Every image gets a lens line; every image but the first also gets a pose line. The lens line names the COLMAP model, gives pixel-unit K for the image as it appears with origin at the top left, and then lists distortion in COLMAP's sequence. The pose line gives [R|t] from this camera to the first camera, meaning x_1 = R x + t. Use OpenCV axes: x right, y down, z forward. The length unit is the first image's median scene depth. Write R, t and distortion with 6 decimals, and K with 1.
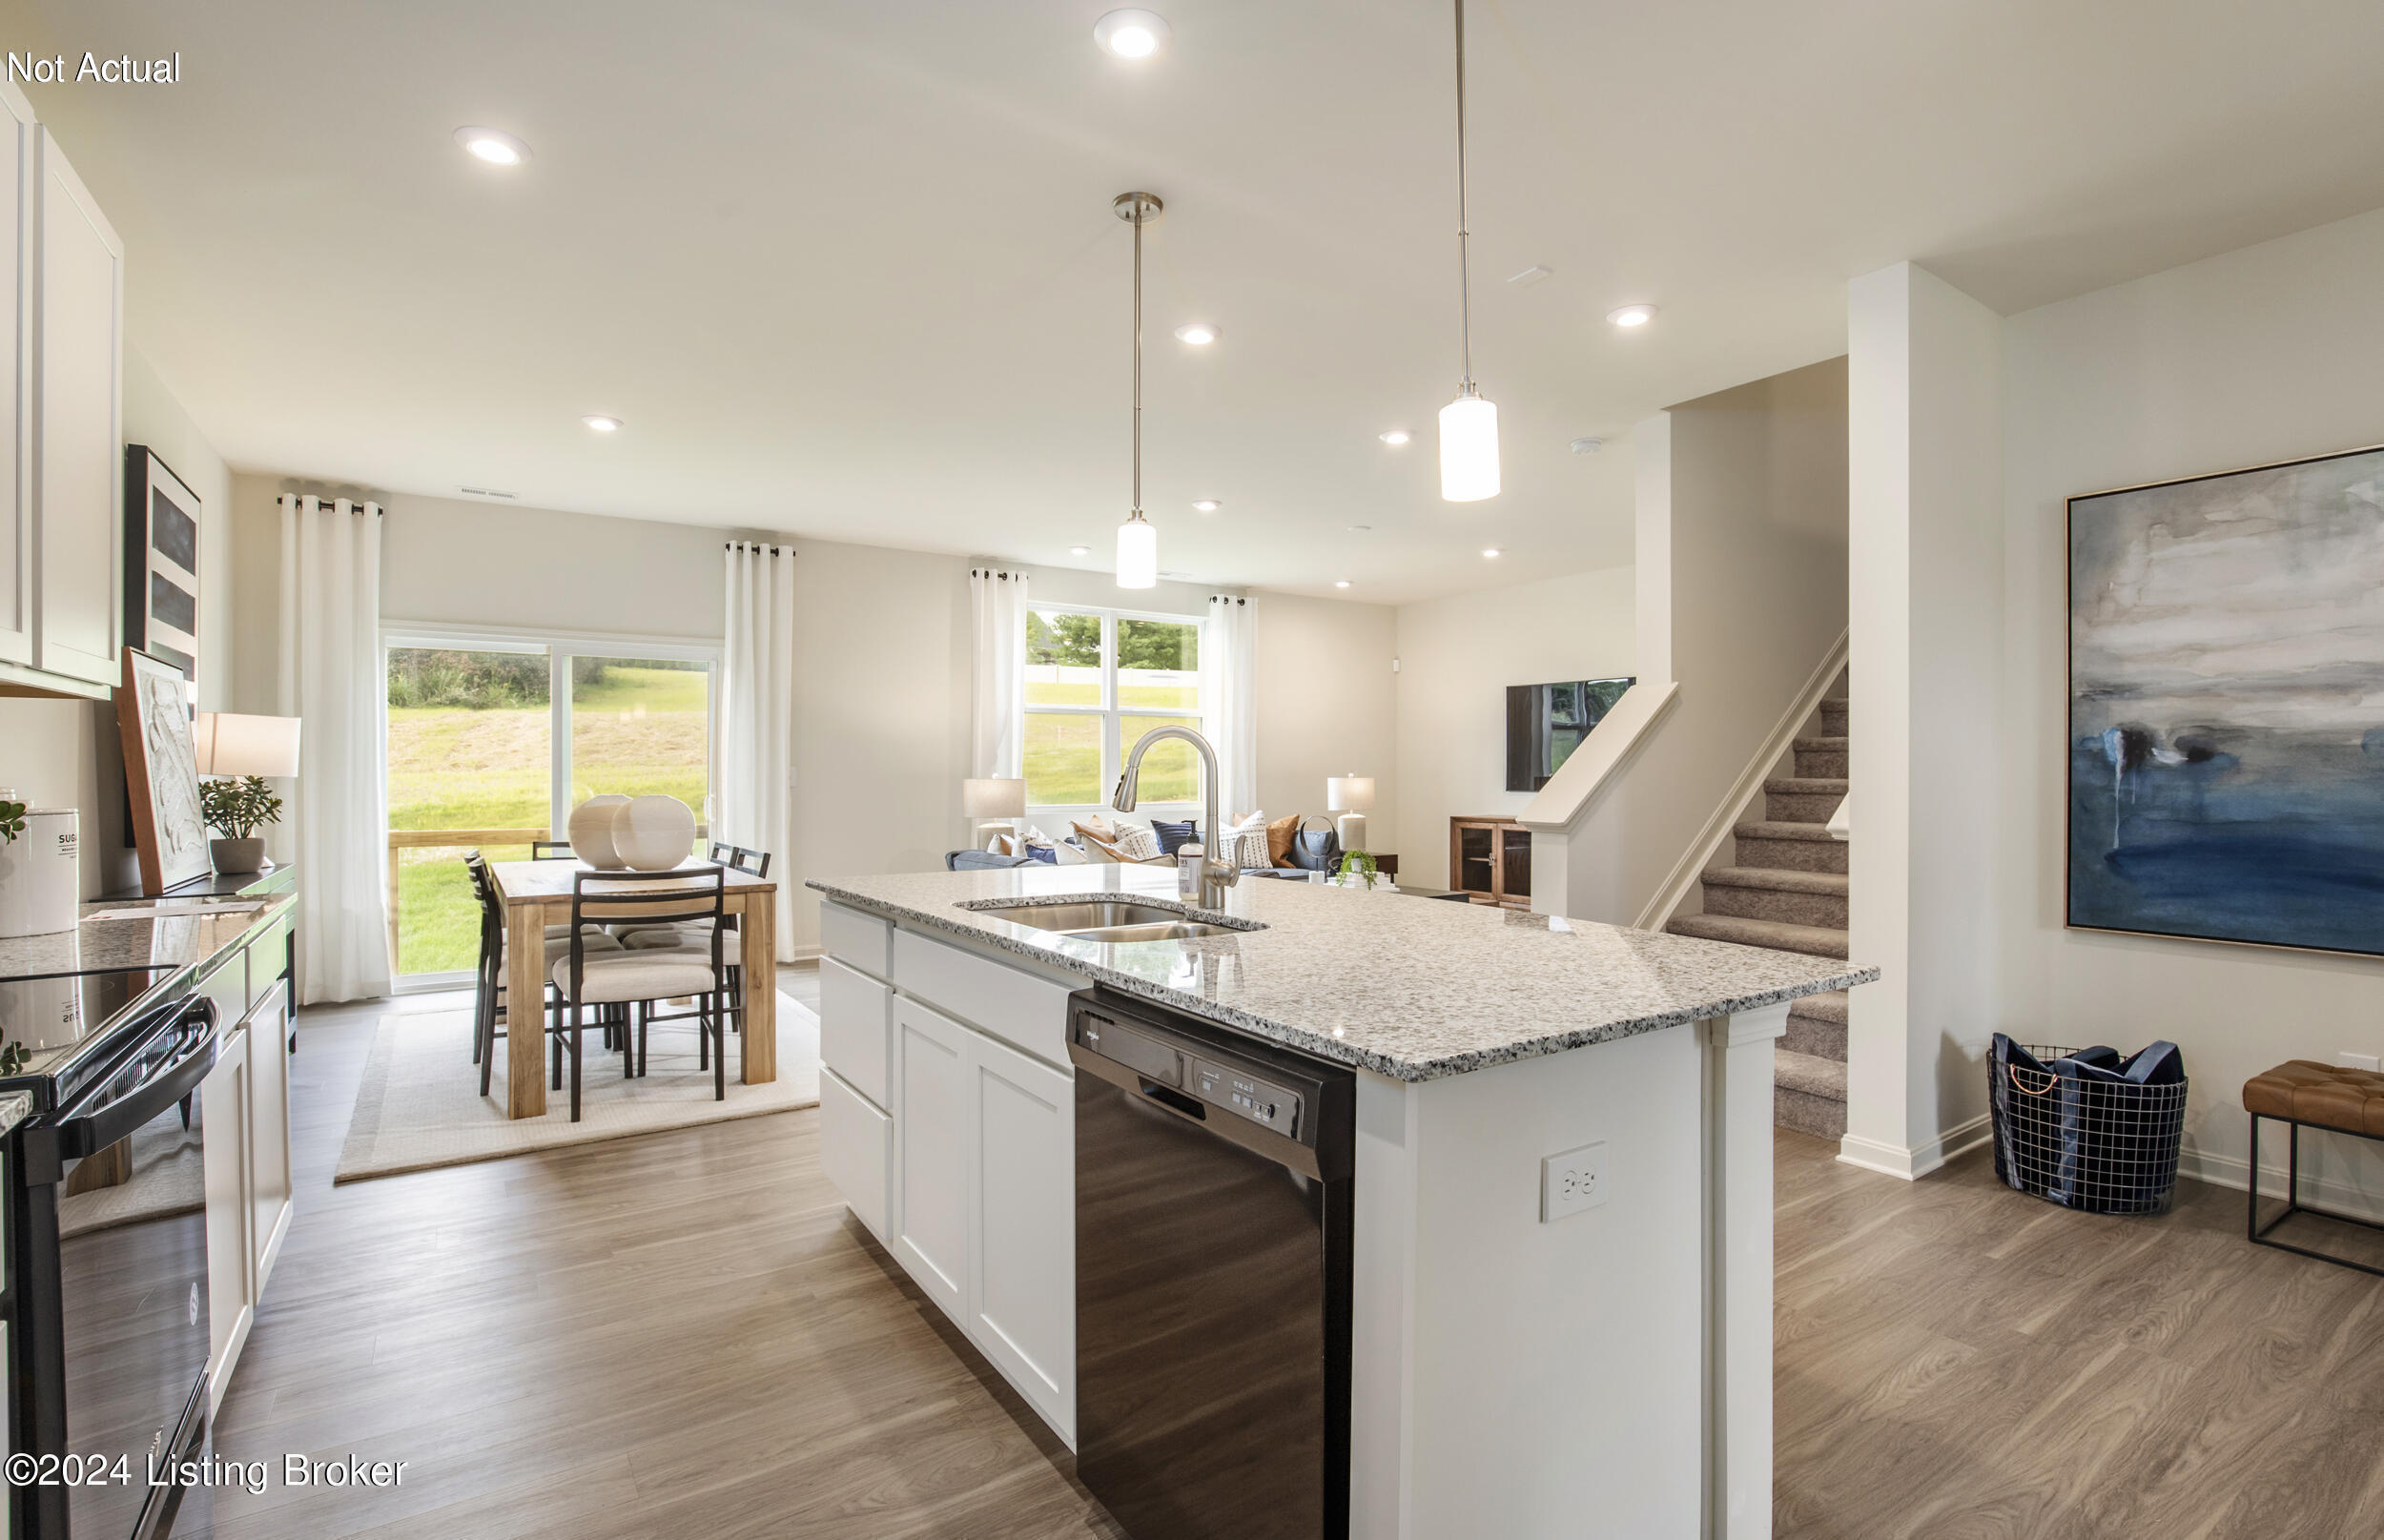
lens RADIAL K [[1123.9, 0, 1199.5], [0, 1123.9, 777.1], [0, 0, 1]] dist [-0.002494, -0.000651]
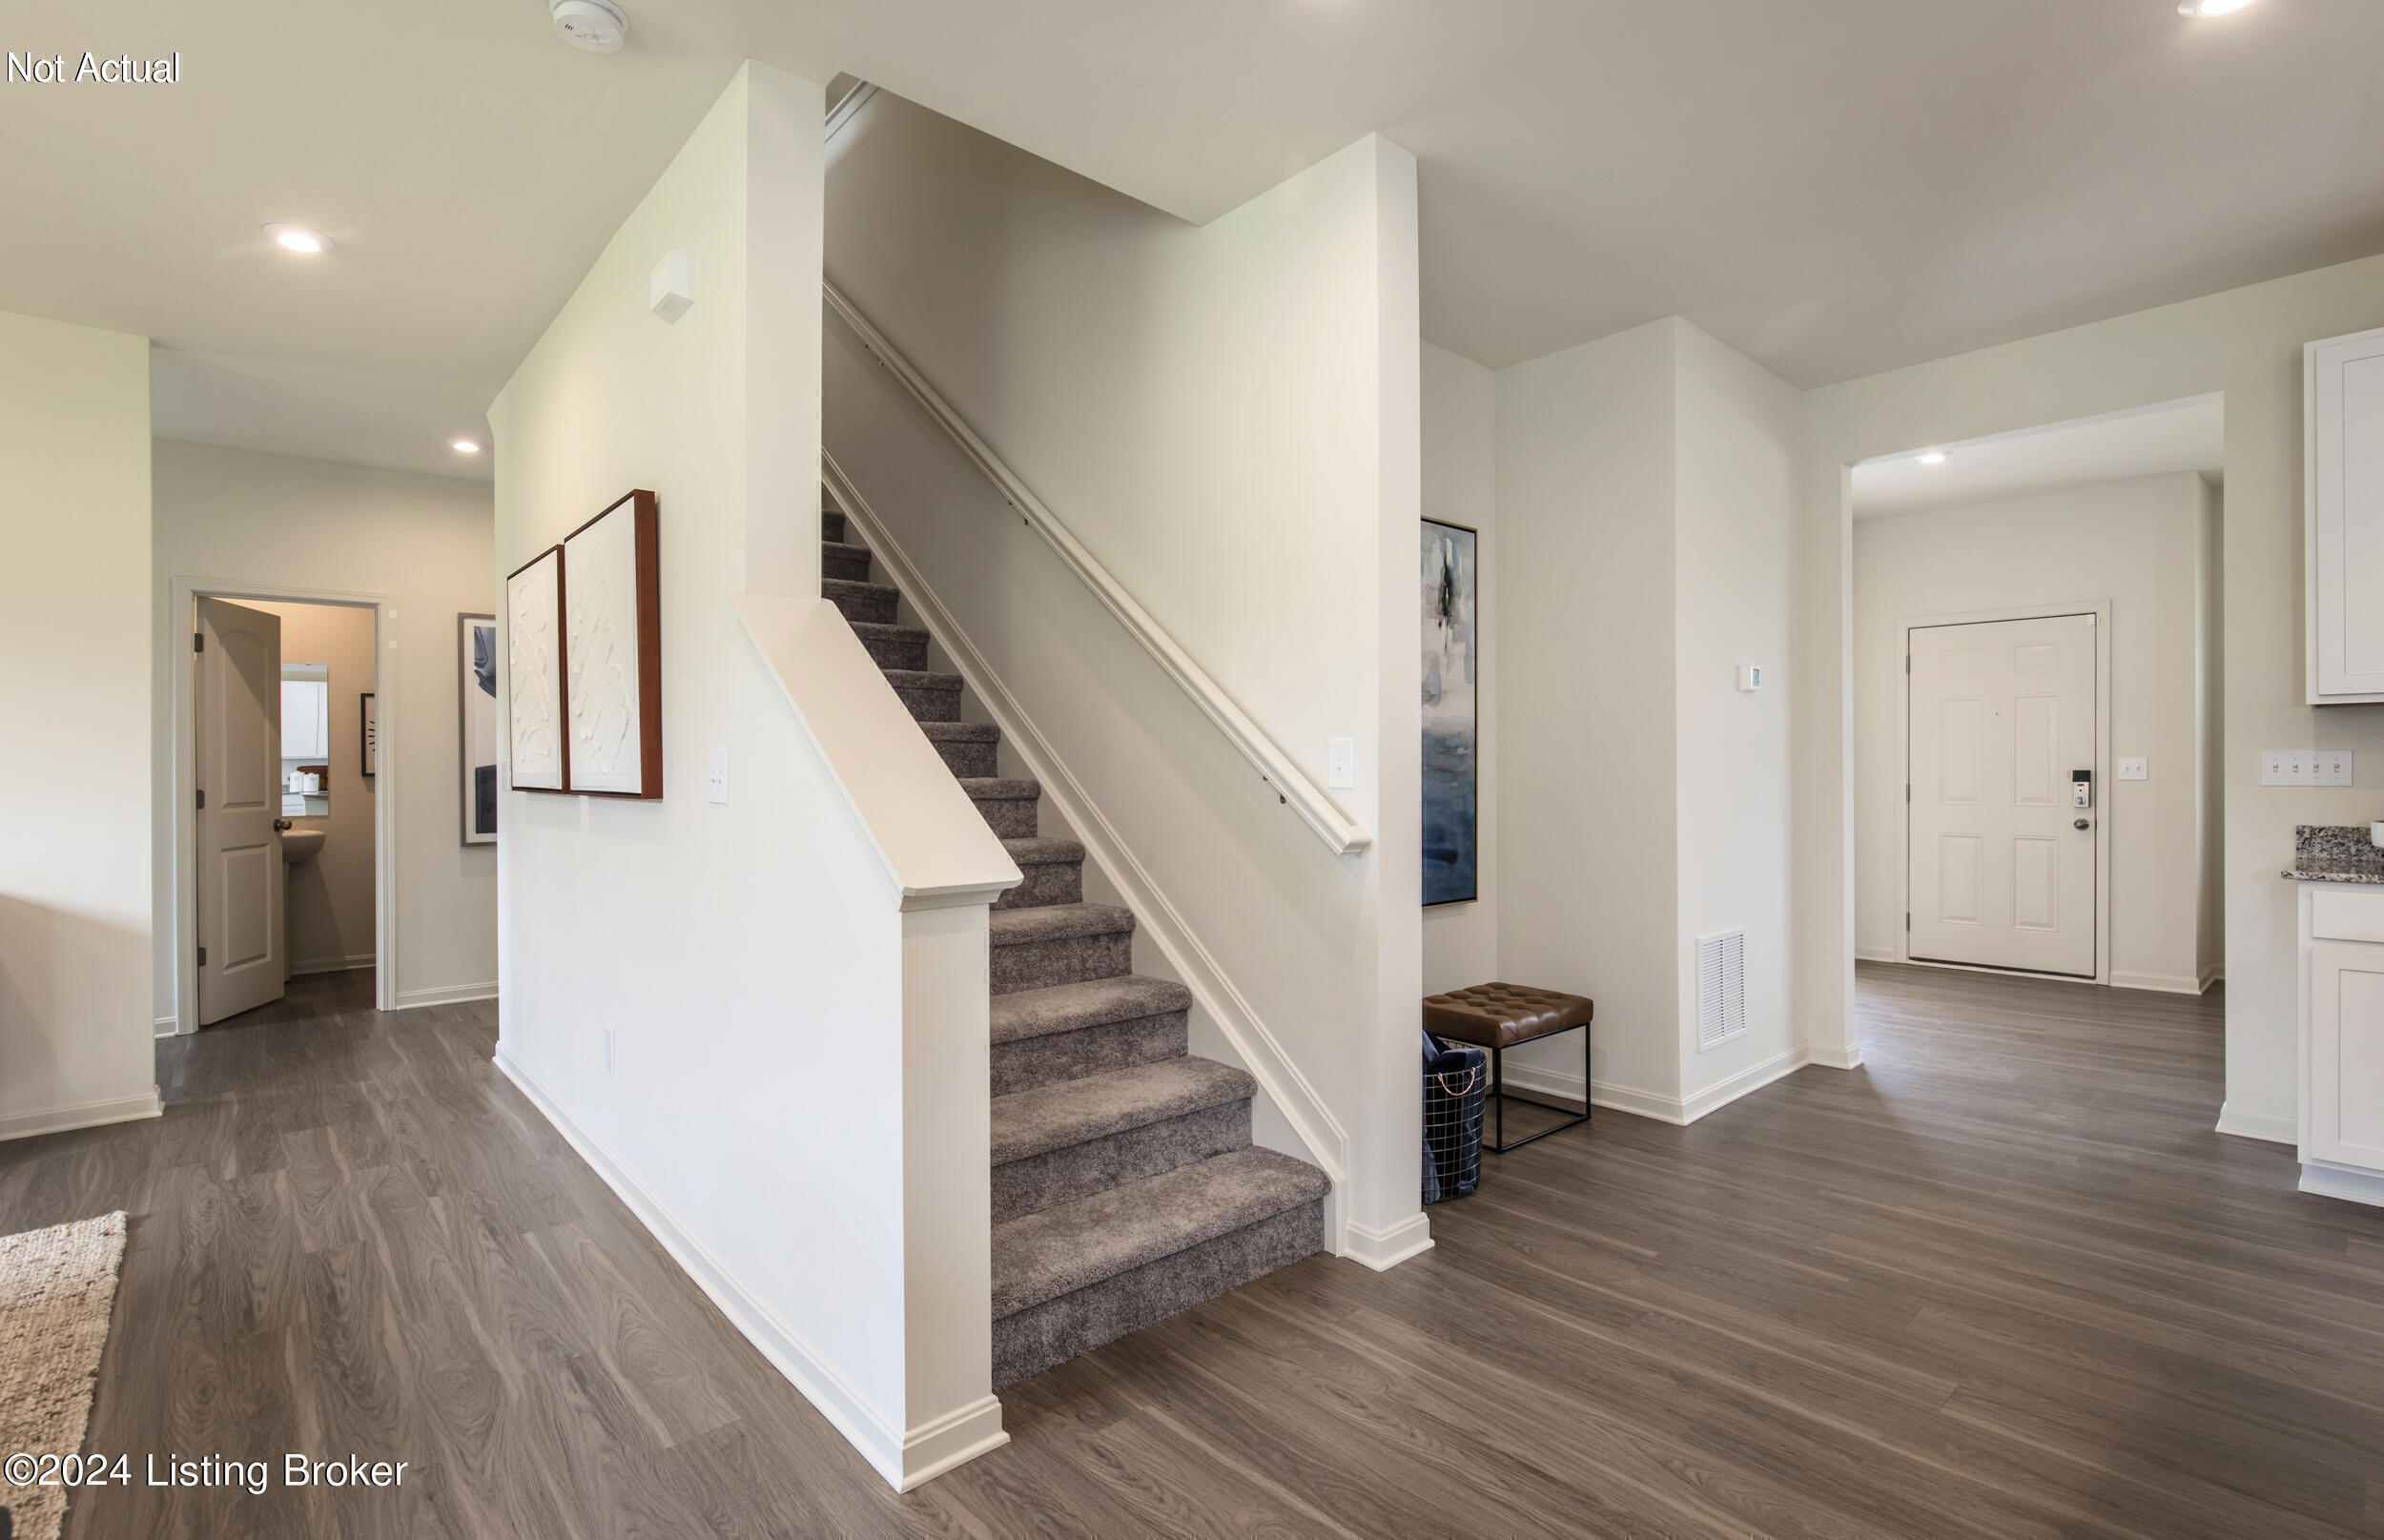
lens RADIAL K [[1123.9, 0, 1195.4], [0, 1123.9, 774.2], [0, 0, 1]] dist [-0.002494, -0.000651]
pose [[-0.130453, 0.000073, 0.991455, -0.085862], [0.007392, 0.999972, 0.000899, -0.001803], [-0.991427, 0.007446, -0.130450, 0.550802]]
